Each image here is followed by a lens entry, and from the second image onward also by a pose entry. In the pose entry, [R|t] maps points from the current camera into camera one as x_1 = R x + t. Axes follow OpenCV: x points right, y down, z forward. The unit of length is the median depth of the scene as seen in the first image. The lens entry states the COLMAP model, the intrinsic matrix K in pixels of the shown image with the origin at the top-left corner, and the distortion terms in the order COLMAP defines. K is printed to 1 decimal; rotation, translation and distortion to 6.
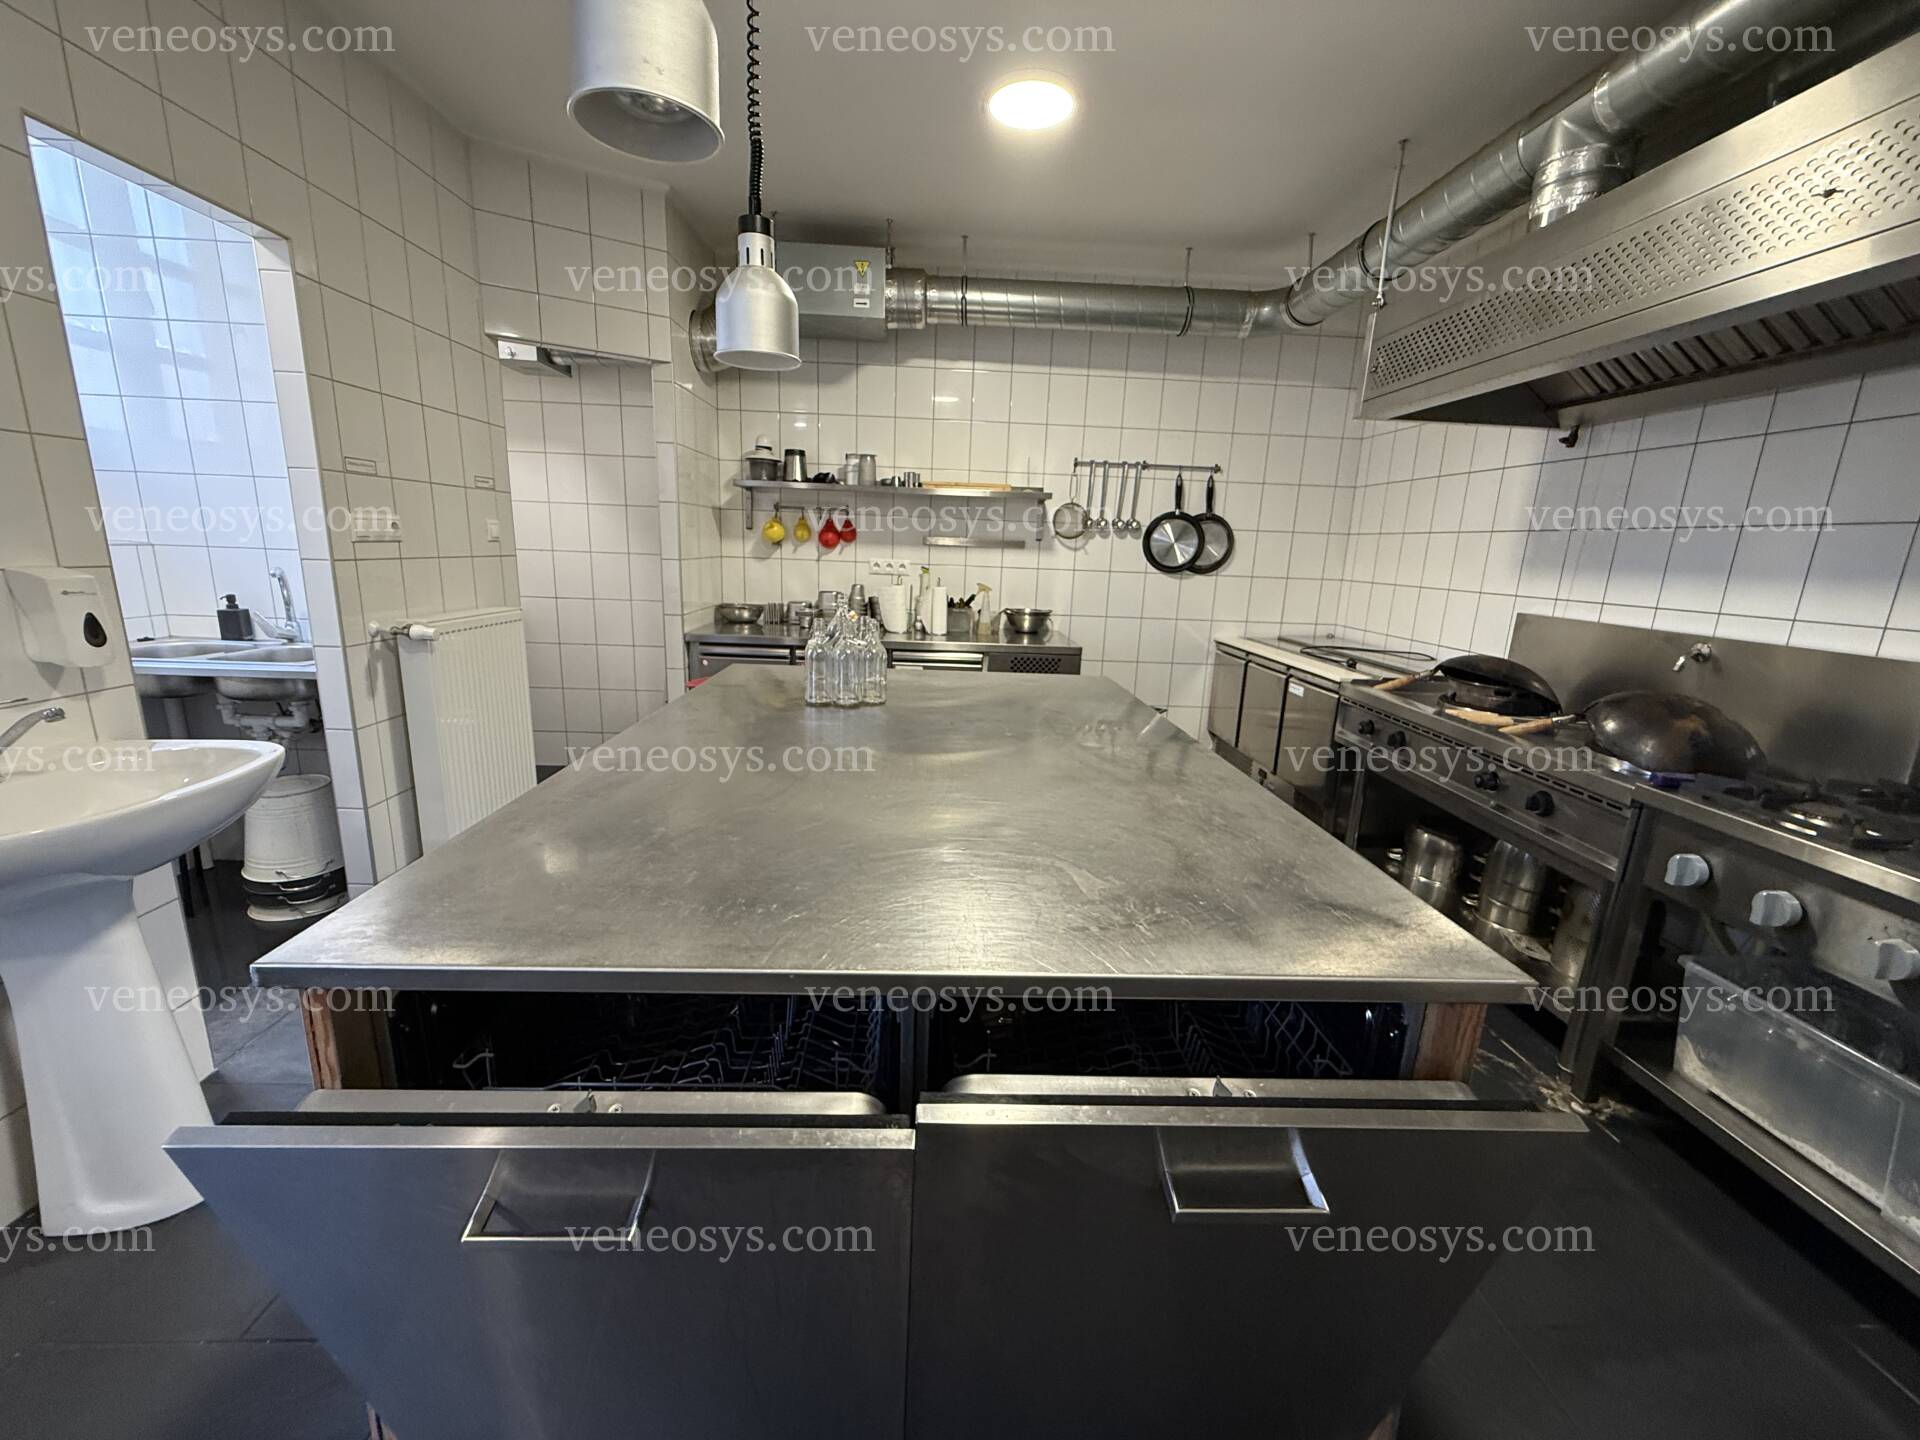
lens RADIAL K [[764.4, 0, 954.7], [0, 764.4, 719.9], [0, 0, 1]] dist [0.002072, -0.000501]
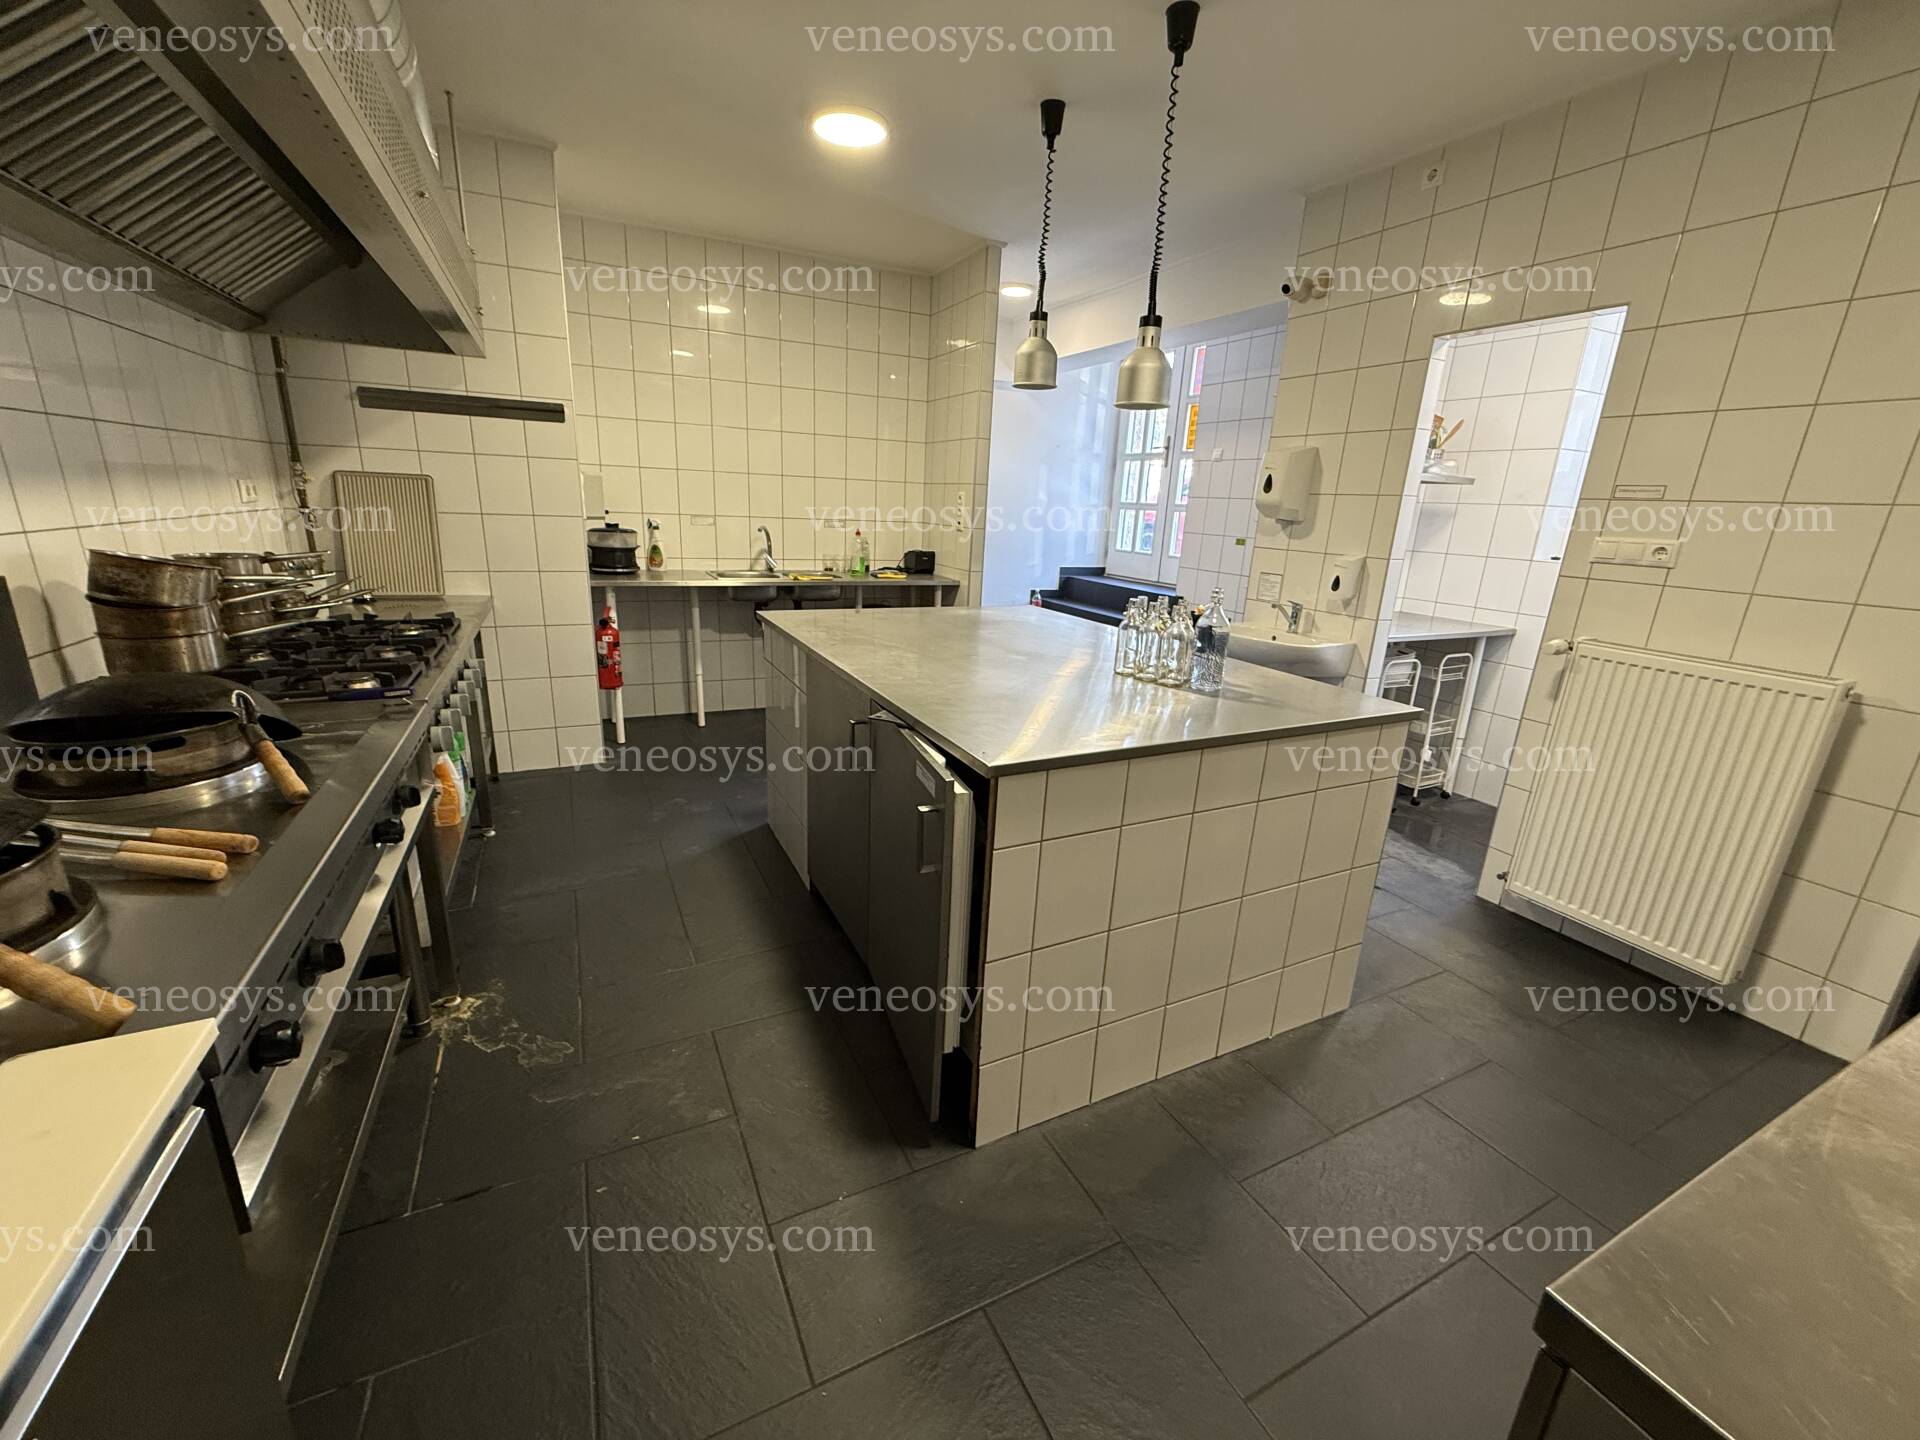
lens RADIAL K [[764.4, 0, 954.1], [0, 764.4, 716.5], [0, 0, 1]] dist [0.002072, -0.000501]
pose [[-0.907158, 0.037445, -0.419121, 0.415940], [-0.169505, 0.879128, 0.445424, -0.300005], [0.385140, 0.475113, -0.791161, 1.306116]]
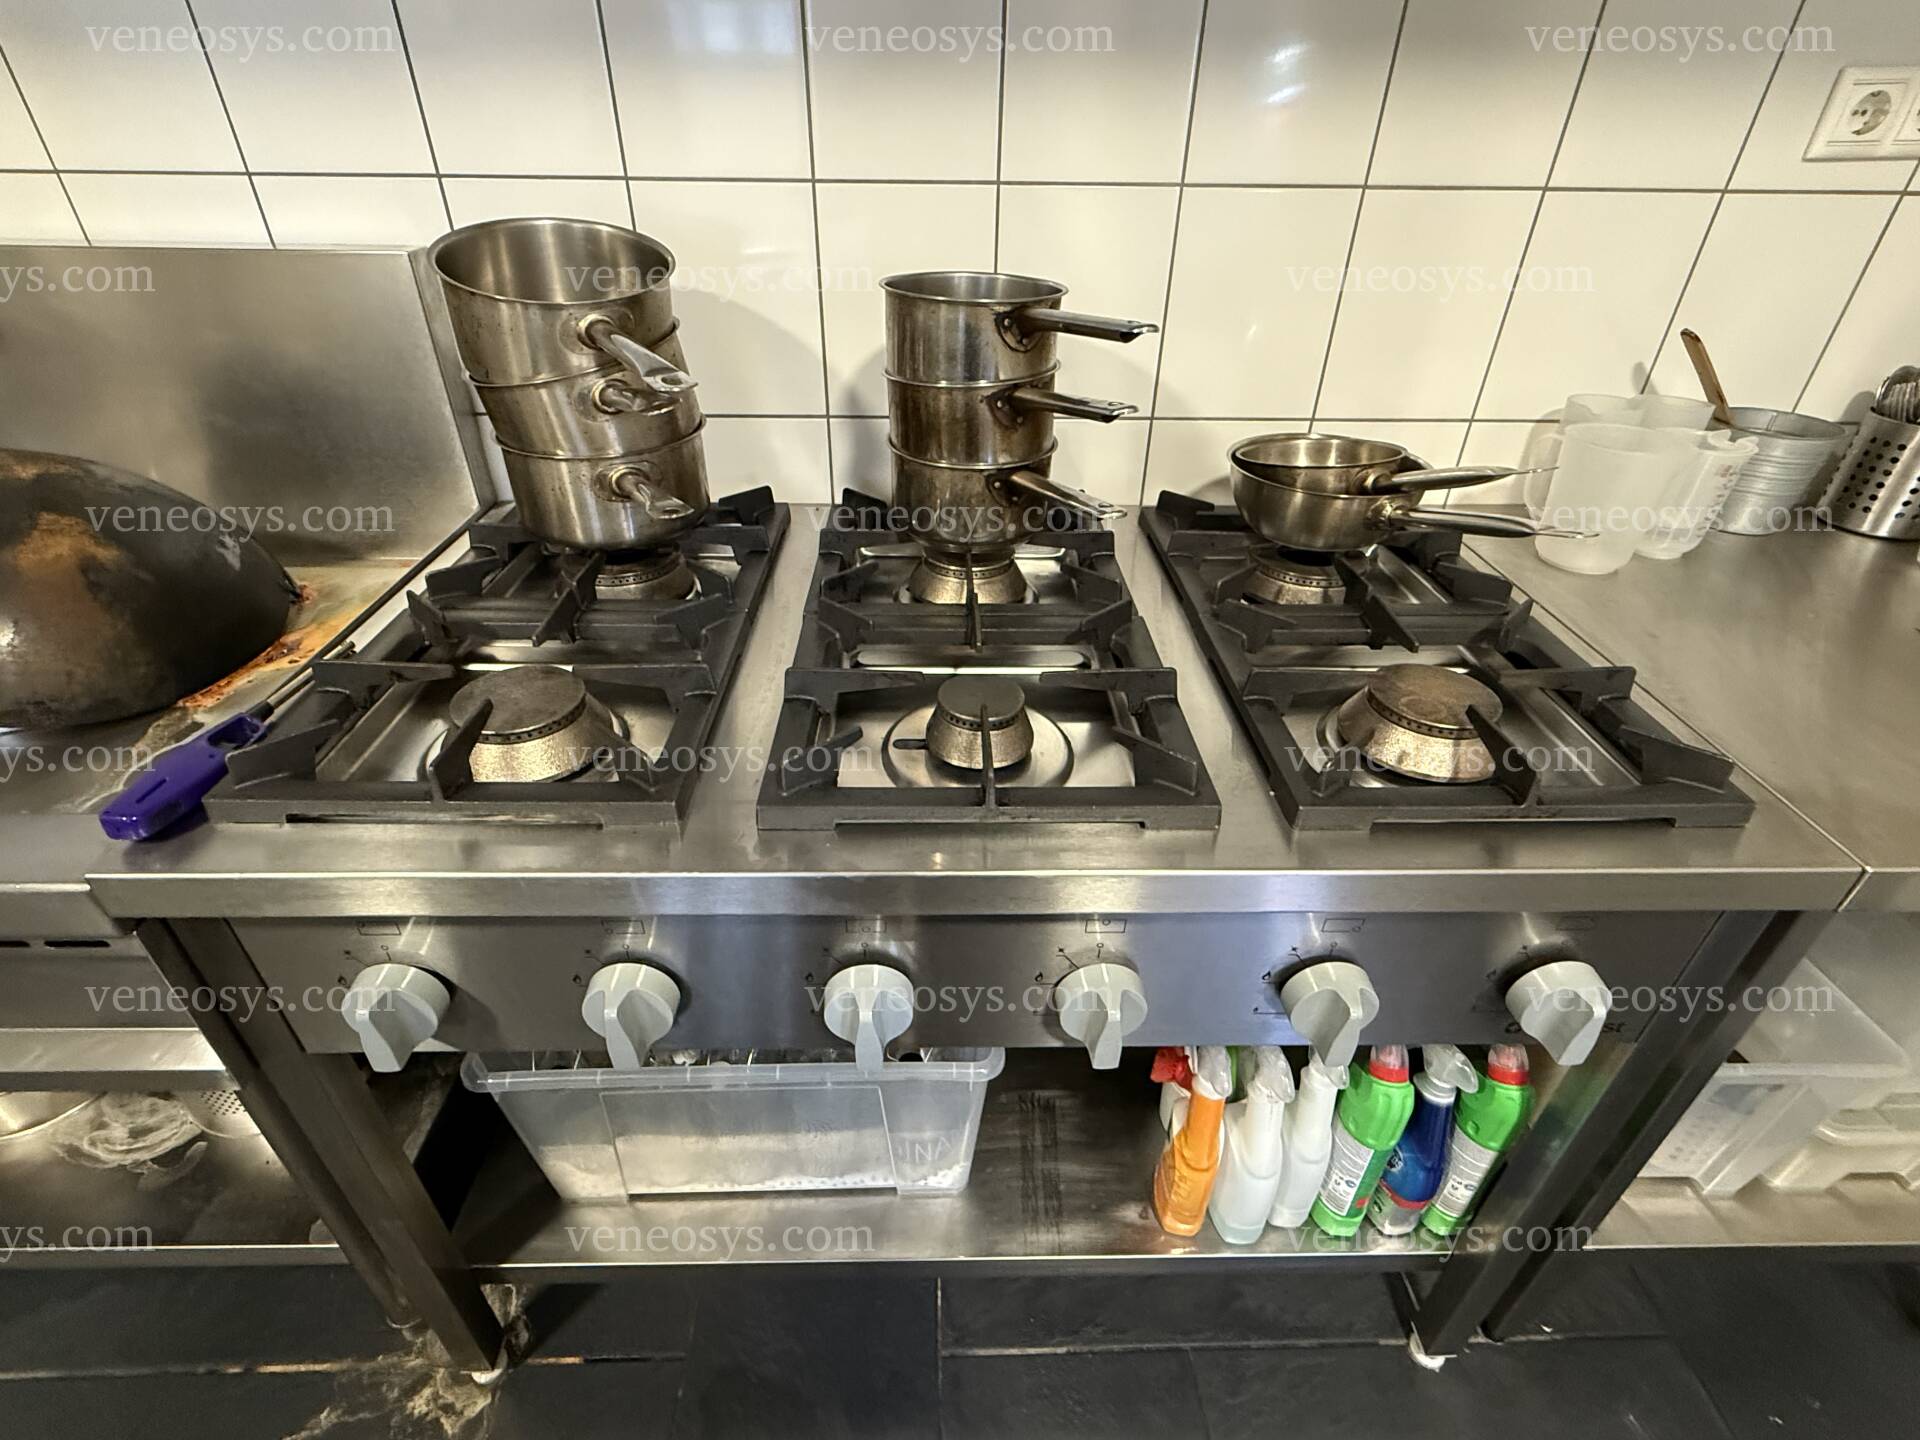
lens RADIAL K [[911.6, 0, 954.4], [0, 911.6, 720.0], [0, 0, 1]] dist [-0.001888, 0.001858]
pose [[0.010812, -0.585033, 0.810938, 0.401635], [0.212833, 0.793749, 0.569794, -0.054492], [-0.977029, 0.166433, 0.133096, 0.385557]]
